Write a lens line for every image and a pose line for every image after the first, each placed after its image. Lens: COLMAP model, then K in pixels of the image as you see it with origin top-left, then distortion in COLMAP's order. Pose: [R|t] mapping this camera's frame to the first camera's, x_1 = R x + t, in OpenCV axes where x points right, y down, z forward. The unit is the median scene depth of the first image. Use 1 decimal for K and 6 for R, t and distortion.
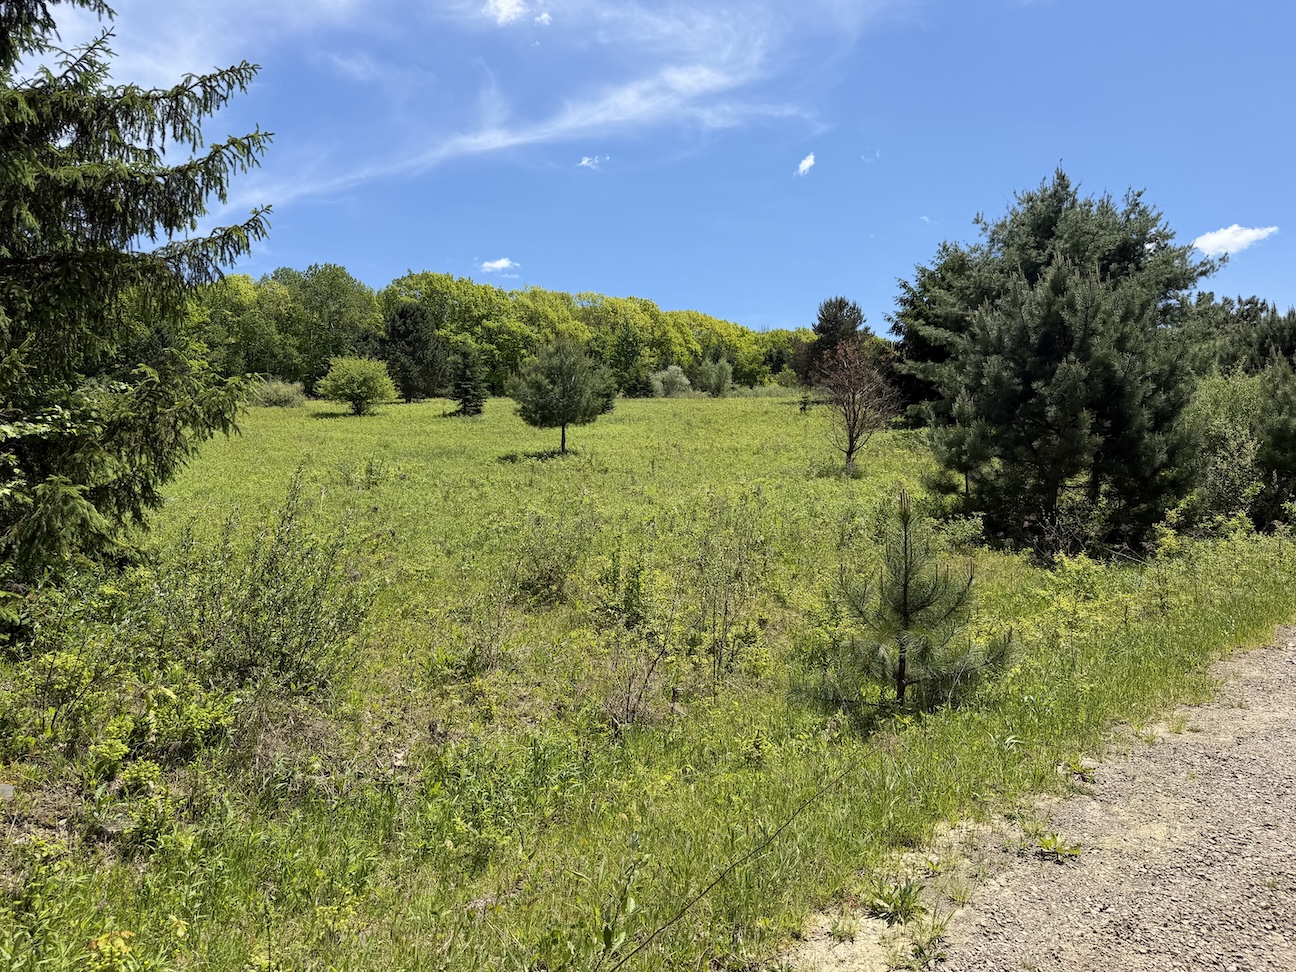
lens RADIAL K [[903.6, 0, 649.6], [0, 903.6, 486.9], [0, 0, 1]] dist [-0.022089, 0.000630]
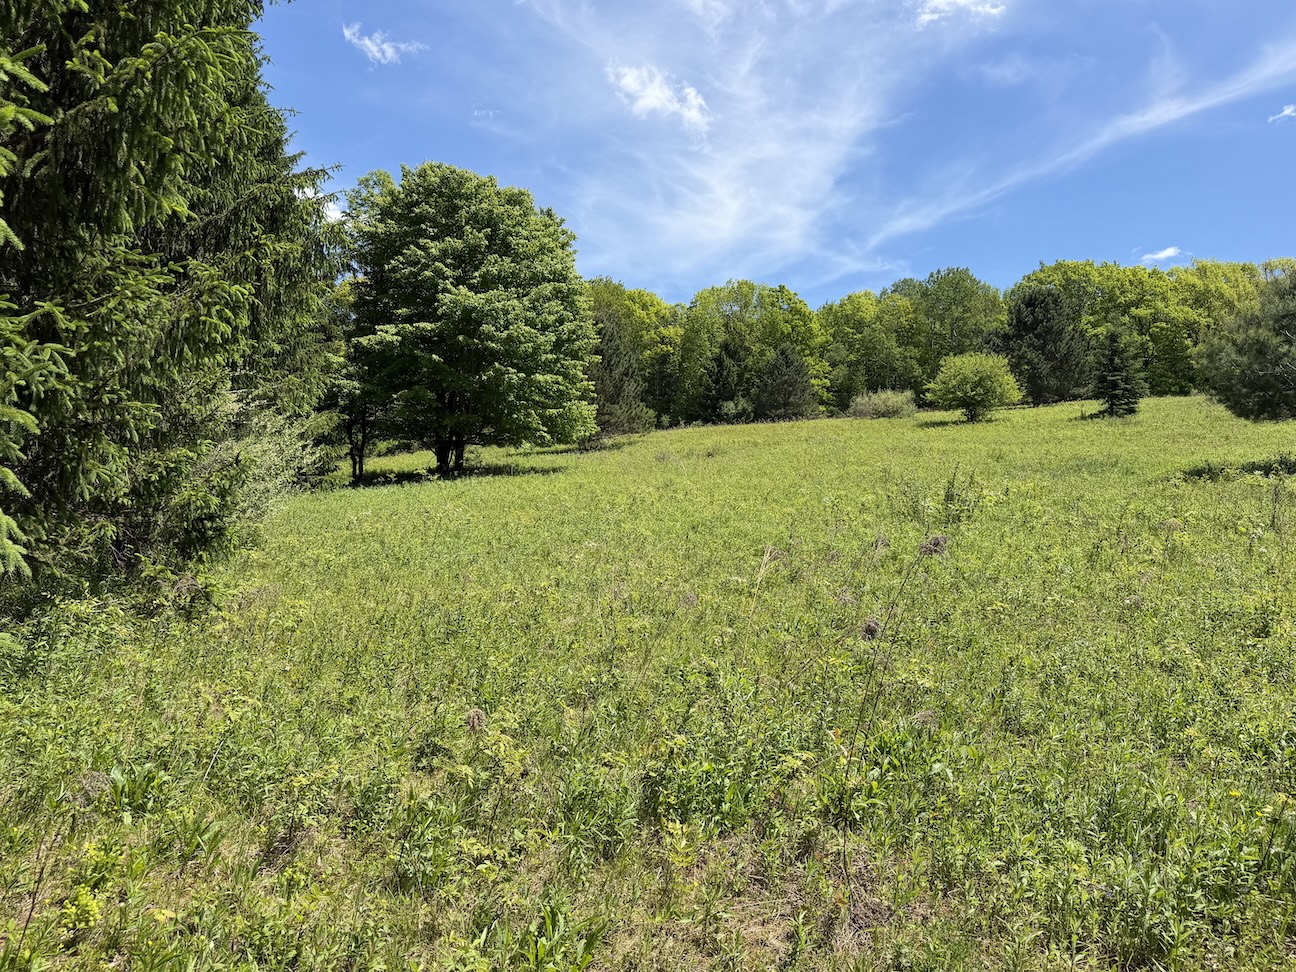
lens RADIAL K [[903.6, 0, 649.0], [0, 903.6, 496.5], [0, 0, 1]] dist [-0.022089, 0.000630]
pose [[0.782785, 0.006235, -0.622261, -0.030758], [-0.010783, 0.999936, -0.003545, -0.004215], [0.622199, 0.009485, 0.782802, 0.131135]]
